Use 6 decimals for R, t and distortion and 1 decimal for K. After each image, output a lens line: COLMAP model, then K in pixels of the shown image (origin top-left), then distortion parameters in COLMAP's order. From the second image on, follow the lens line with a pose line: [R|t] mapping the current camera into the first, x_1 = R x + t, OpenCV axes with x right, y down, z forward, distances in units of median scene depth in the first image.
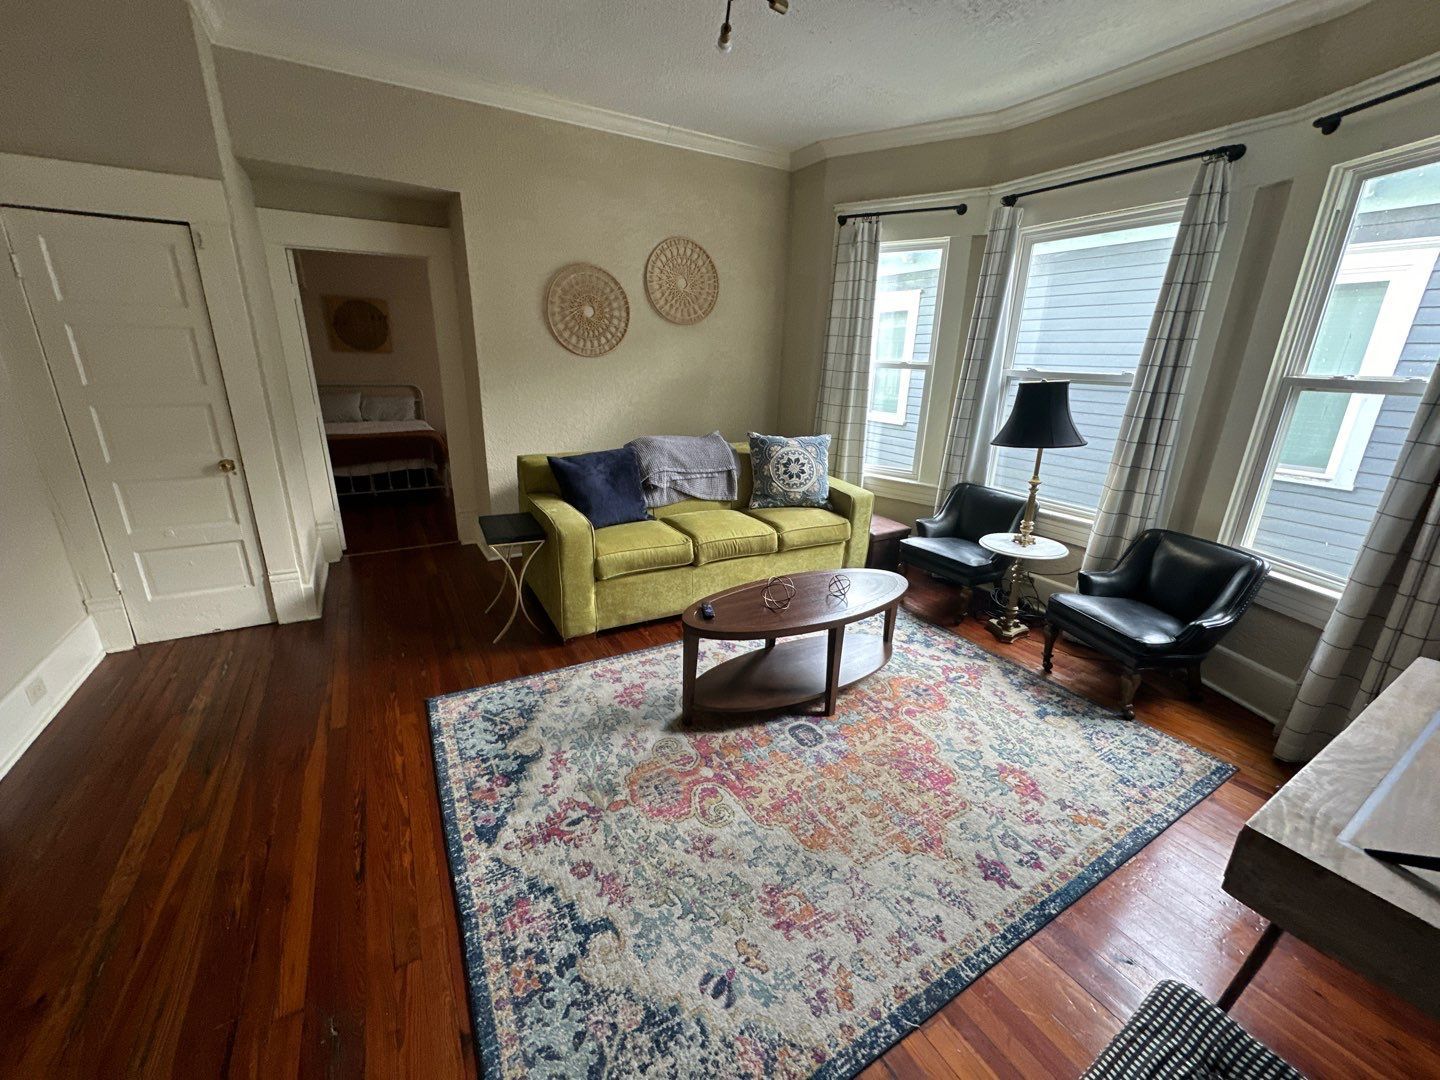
lens RADIAL K [[574.1, 0, 718.4], [0, 574.1, 537.0], [0, 0, 1]] dist [-0.003438, 0.000410]
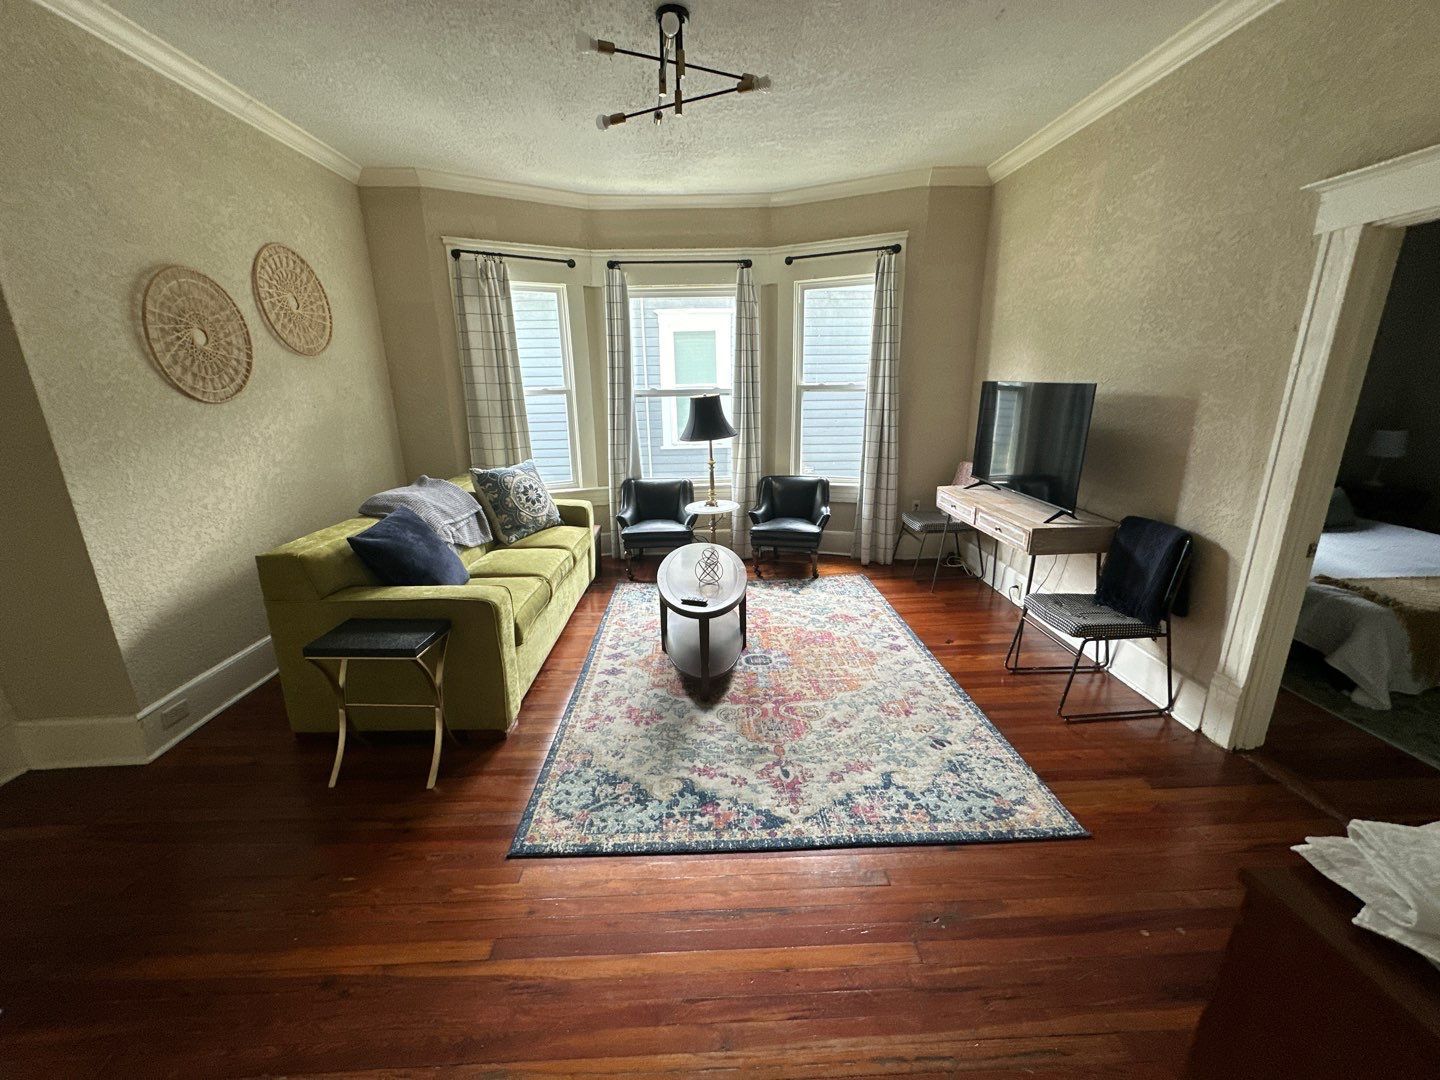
lens RADIAL K [[574.1, 0, 716.2], [0, 574.1, 537.7], [0, 0, 1]] dist [-0.003438, 0.000410]
pose [[0.471042, -0.267169, 0.840678, -0.872319], [0.294234, 0.946038, 0.135790, -0.129442], [-0.831592, 0.183393, 0.524234, 0.290336]]
